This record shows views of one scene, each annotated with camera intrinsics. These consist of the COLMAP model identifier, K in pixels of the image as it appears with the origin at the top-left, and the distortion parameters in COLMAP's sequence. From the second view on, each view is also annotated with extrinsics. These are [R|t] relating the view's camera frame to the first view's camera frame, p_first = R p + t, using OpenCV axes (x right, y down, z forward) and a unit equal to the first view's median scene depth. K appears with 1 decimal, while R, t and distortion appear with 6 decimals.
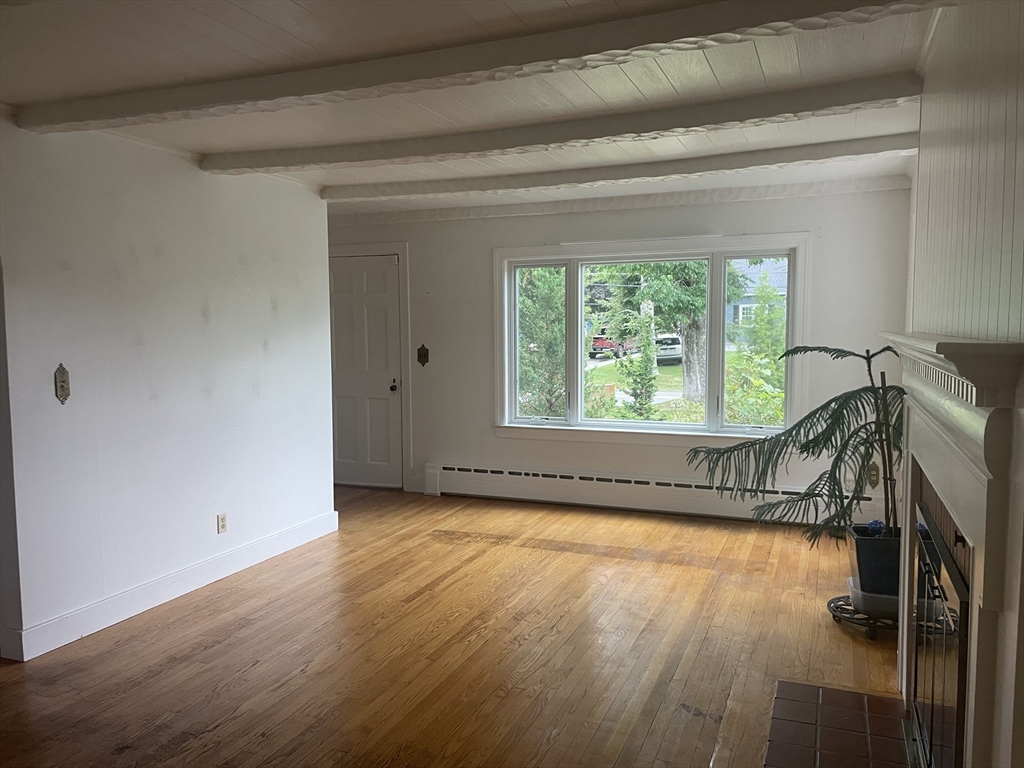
lens RADIAL K [[779.2, 0, 511.9], [0, 779.2, 388.9], [0, 0, 1]] dist [0.076820, -0.109218]
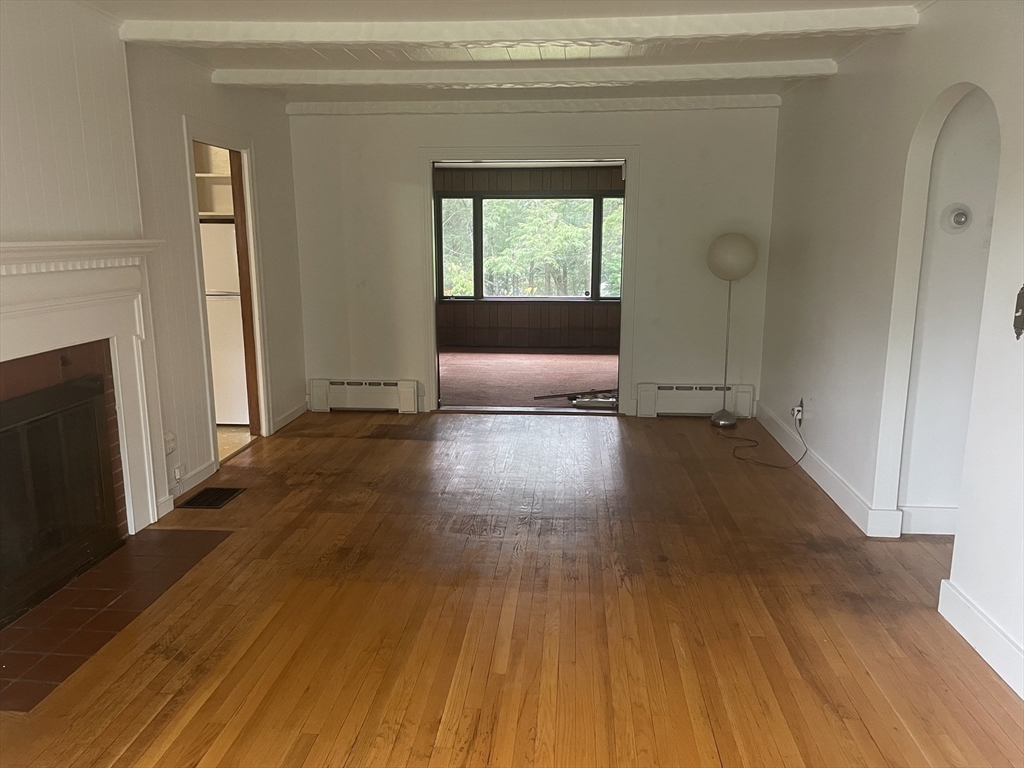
lens RADIAL K [[780.8, 0, 509.5], [0, 780.8, 390.5], [0, 0, 1]] dist [0.116987, -0.148648]
pose [[-0.953725, 0.069364, -0.292571, 0.056436], [-0.014767, 0.961048, 0.275988, -0.083975], [0.300319, 0.267537, -0.915551, 1.006113]]
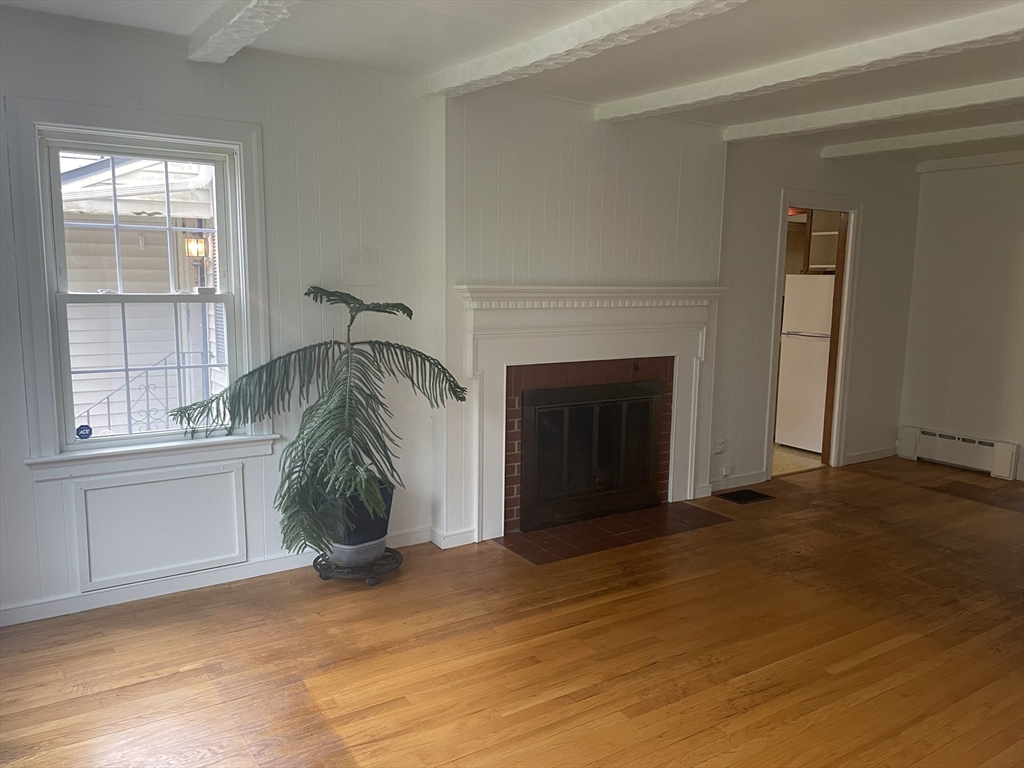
lens RADIAL K [[780.8, 0, 509.5], [0, 780.8, 390.5], [0, 0, 1]] dist [0.116987, -0.148648]
pose [[-0.827182, -0.088281, 0.554956, -0.172088], [0.034653, 0.977689, 0.207179, -0.094589], [-0.560865, 0.190606, -0.805668, 1.134888]]
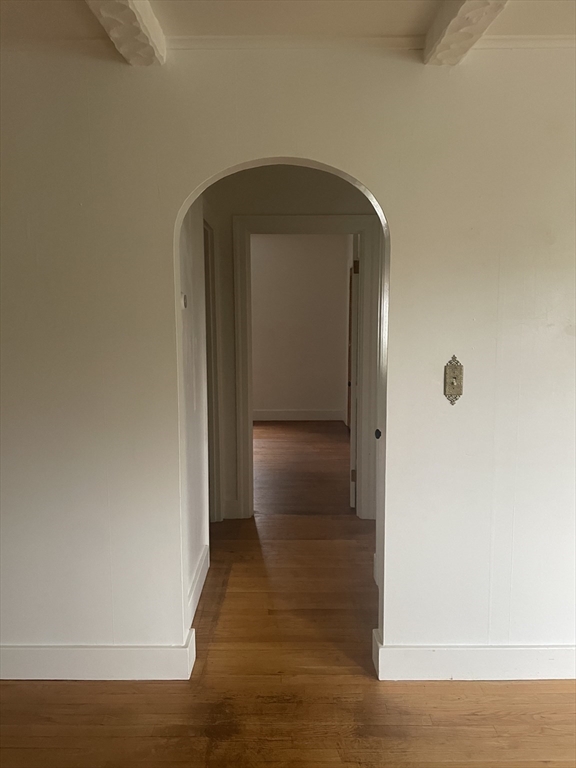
lens RADIAL K [[585.6, 0, 288.0], [0, 585.6, 383.1], [0, 0, 1]] dist [0.116987, -0.148648]
pose [[0.376564, 0.126890, -0.917659, -0.042642], [-0.074782, 0.991506, 0.106414, -0.036623], [0.923367, 0.028553, 0.382854, 0.392000]]
